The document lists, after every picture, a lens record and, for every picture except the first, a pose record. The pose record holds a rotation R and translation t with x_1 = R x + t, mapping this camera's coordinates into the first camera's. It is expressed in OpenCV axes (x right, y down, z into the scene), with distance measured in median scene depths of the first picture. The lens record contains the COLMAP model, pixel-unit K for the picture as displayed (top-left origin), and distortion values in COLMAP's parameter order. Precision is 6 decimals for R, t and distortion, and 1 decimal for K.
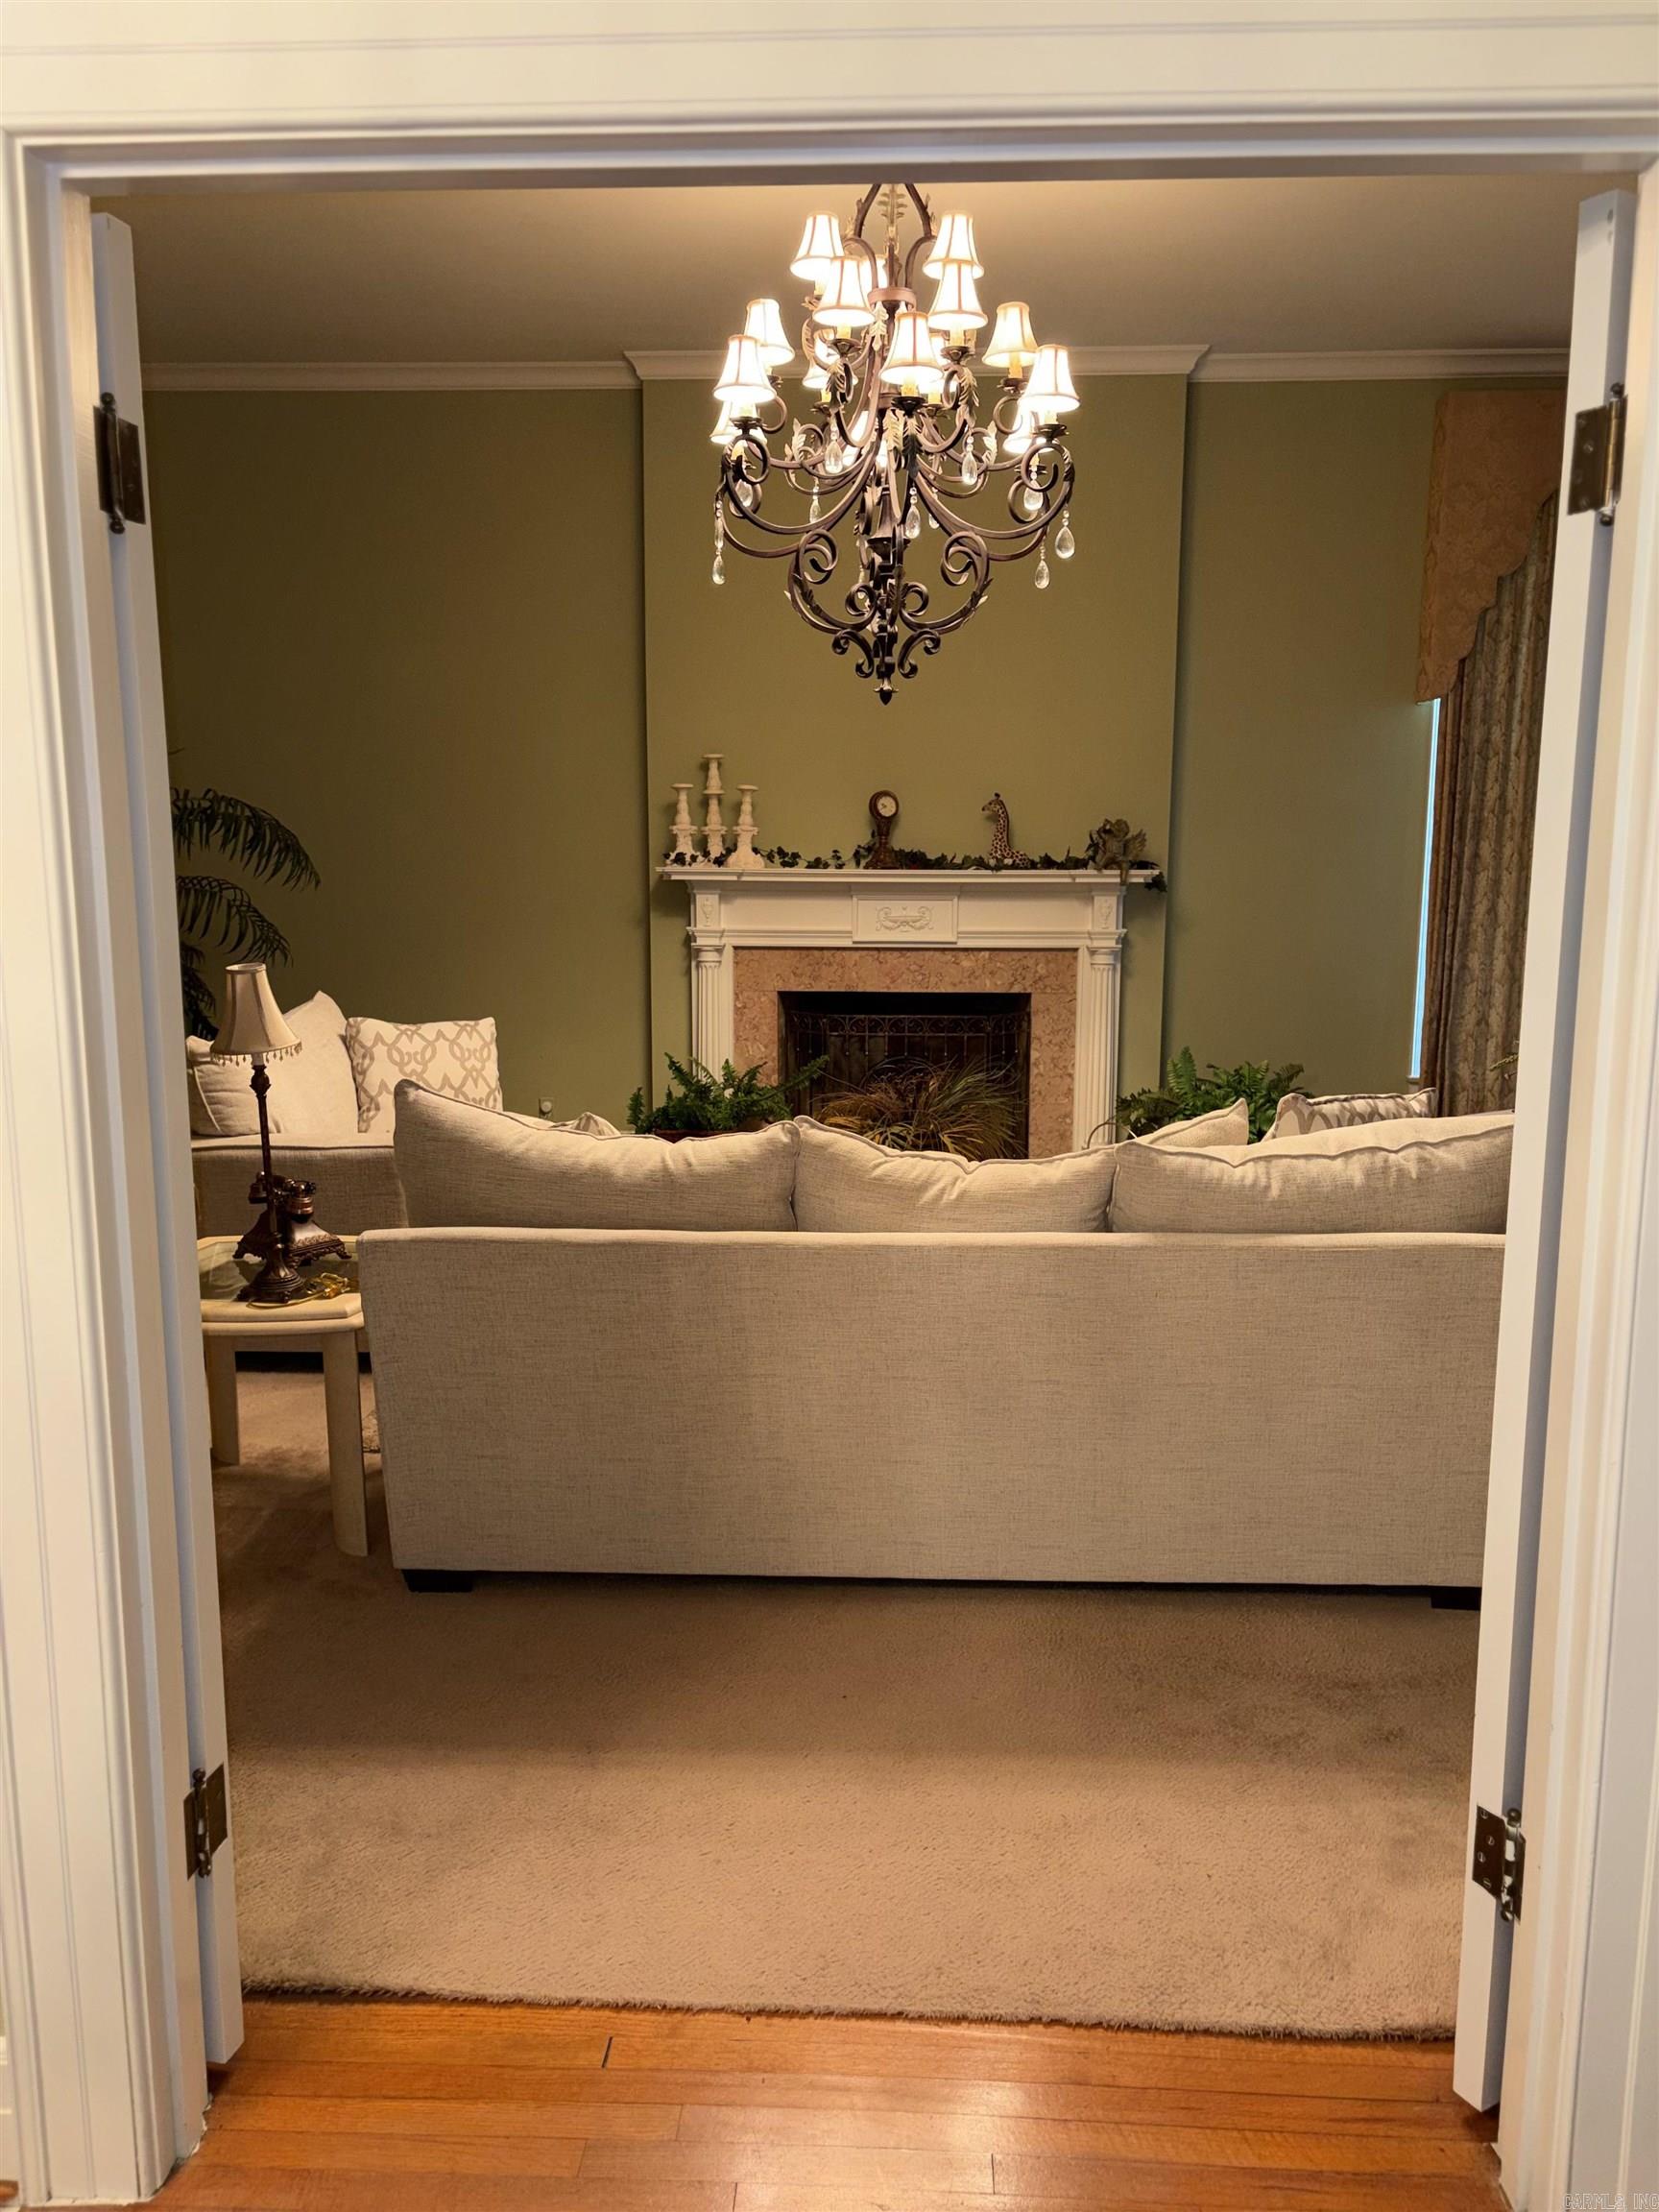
lens RADIAL K [[1665.2, 0, 832.2], [0, 1665.2, 1112.5], [0, 0, 1]] dist [0.048085, -0.061364]
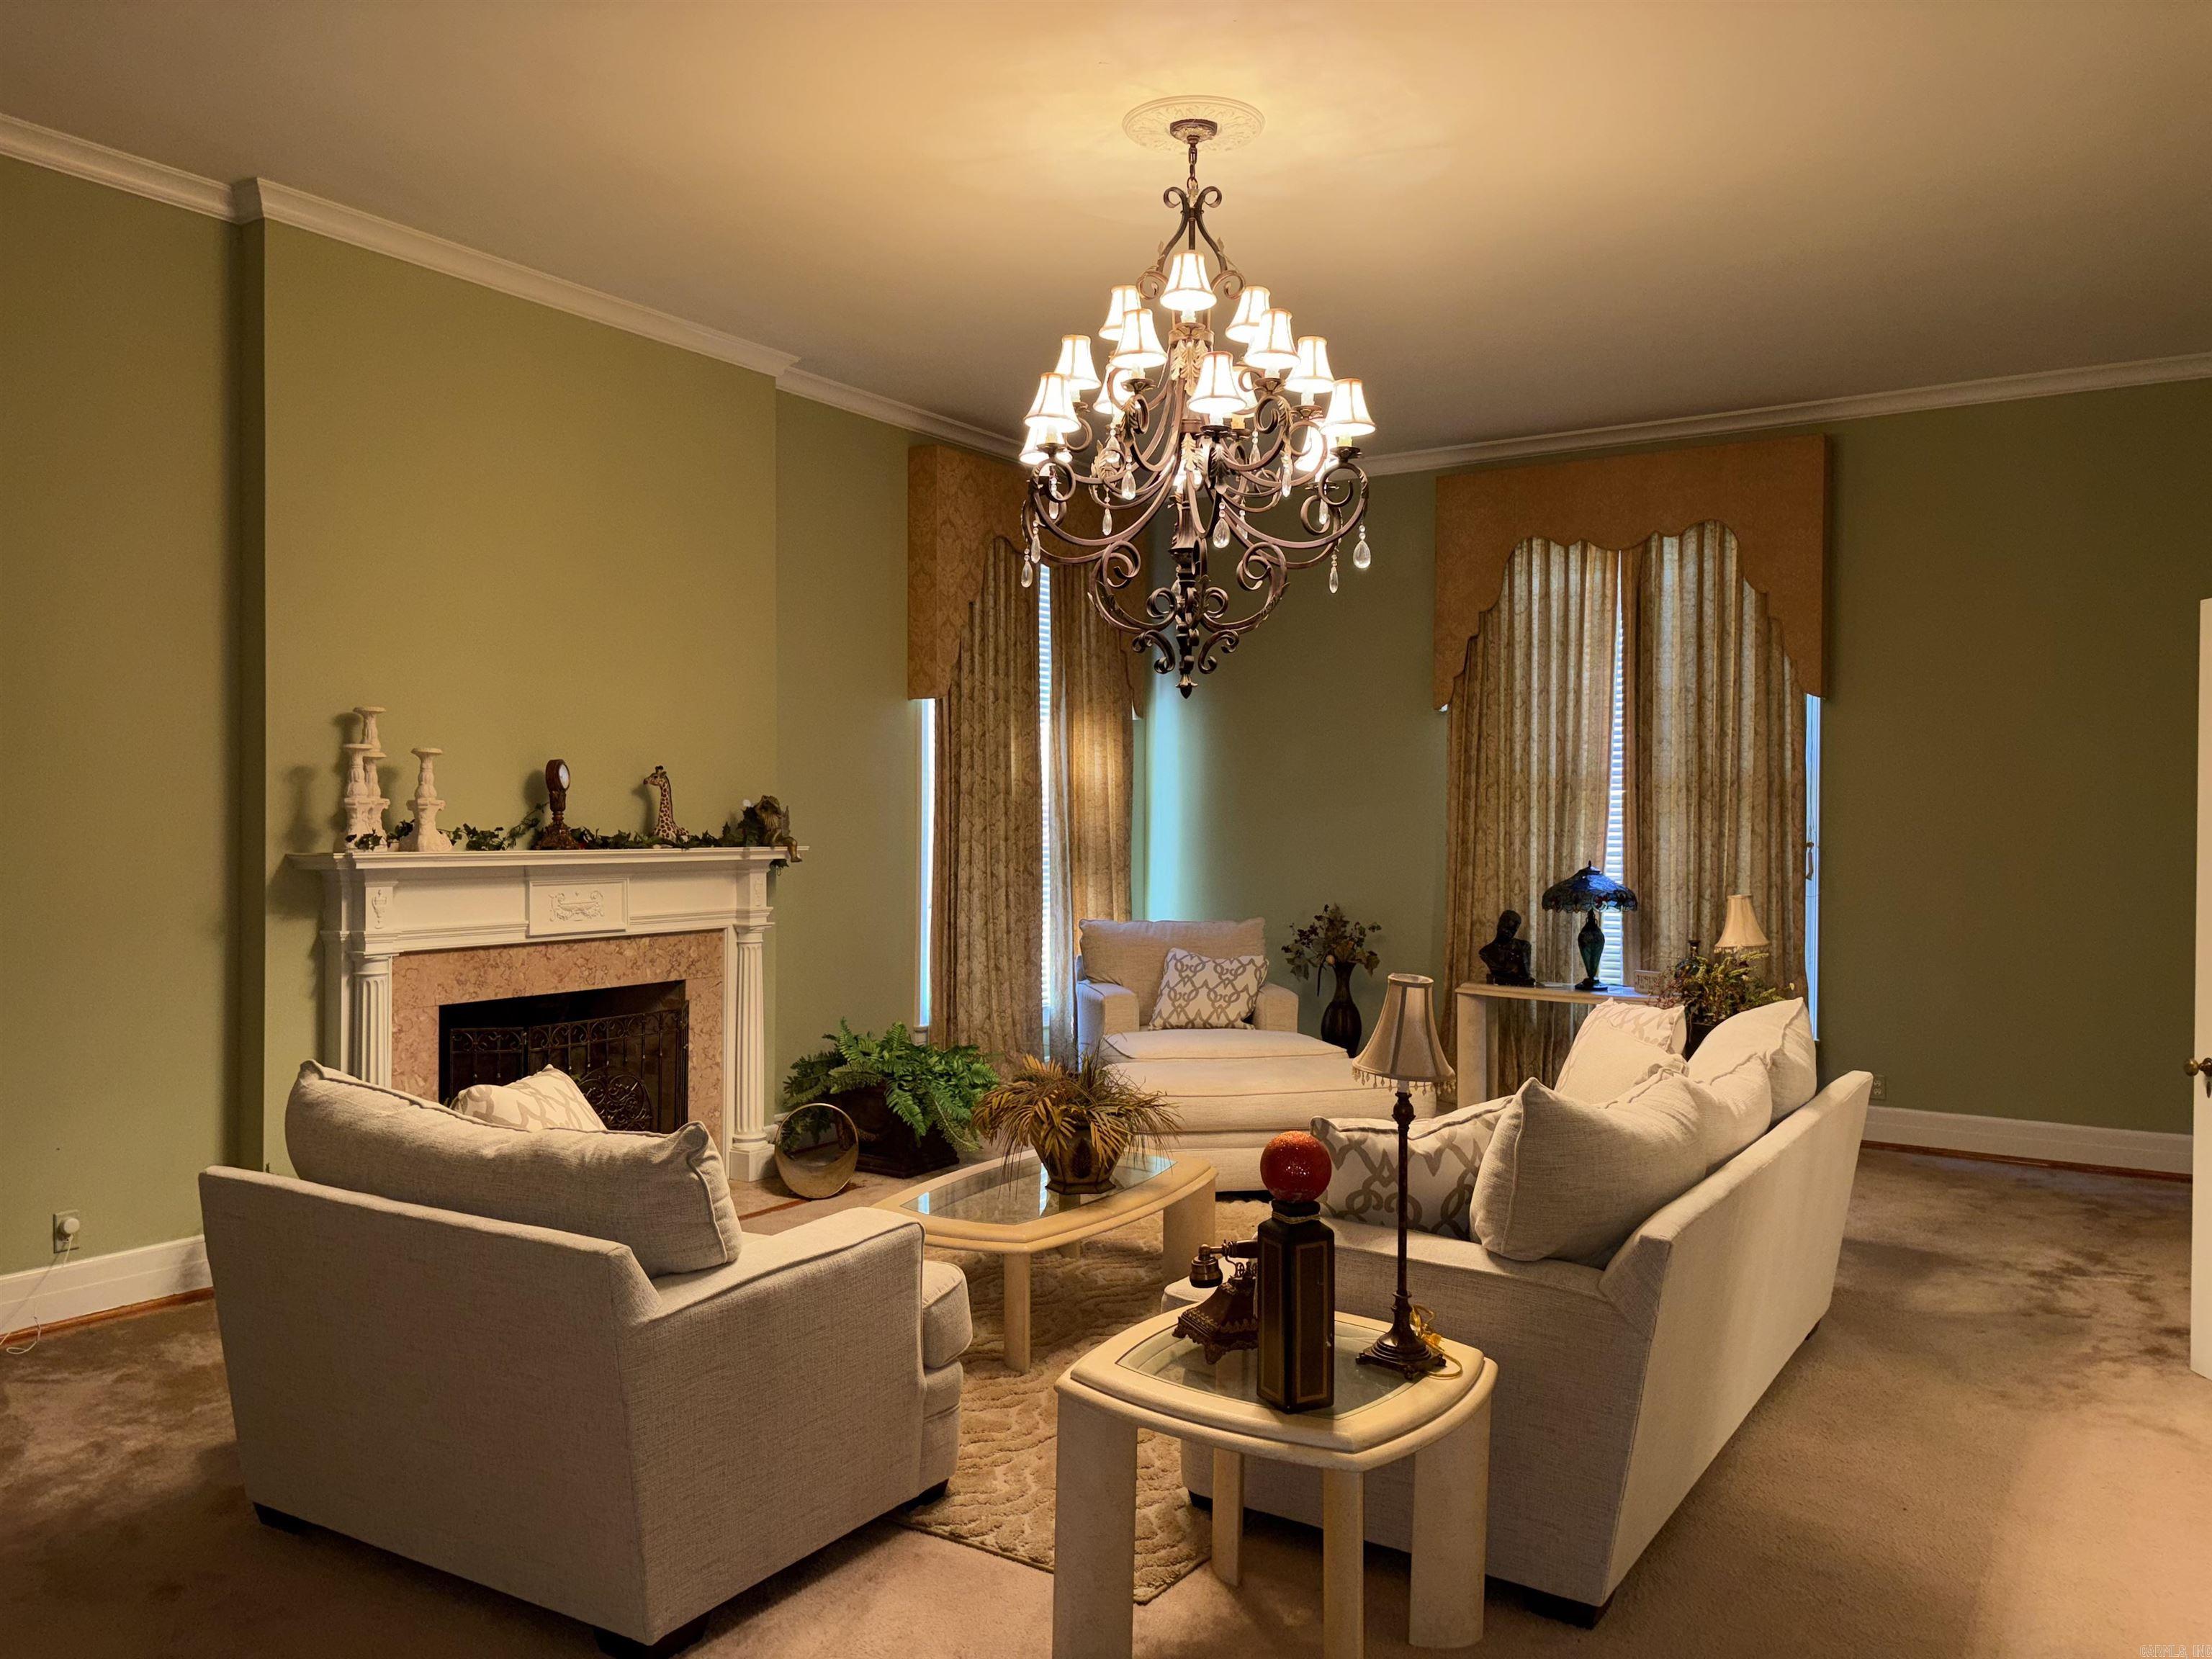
lens RADIAL K [[1665.2, 0, 1111.1], [0, 1665.2, 826.1], [0, 0, 1]] dist [0.048085, -0.061364]
pose [[0.500640, -0.005287, 0.865640, -0.566212], [0.131156, 0.988900, -0.069813, -0.060739], [-0.855662, 0.148486, 0.495776, 0.330601]]
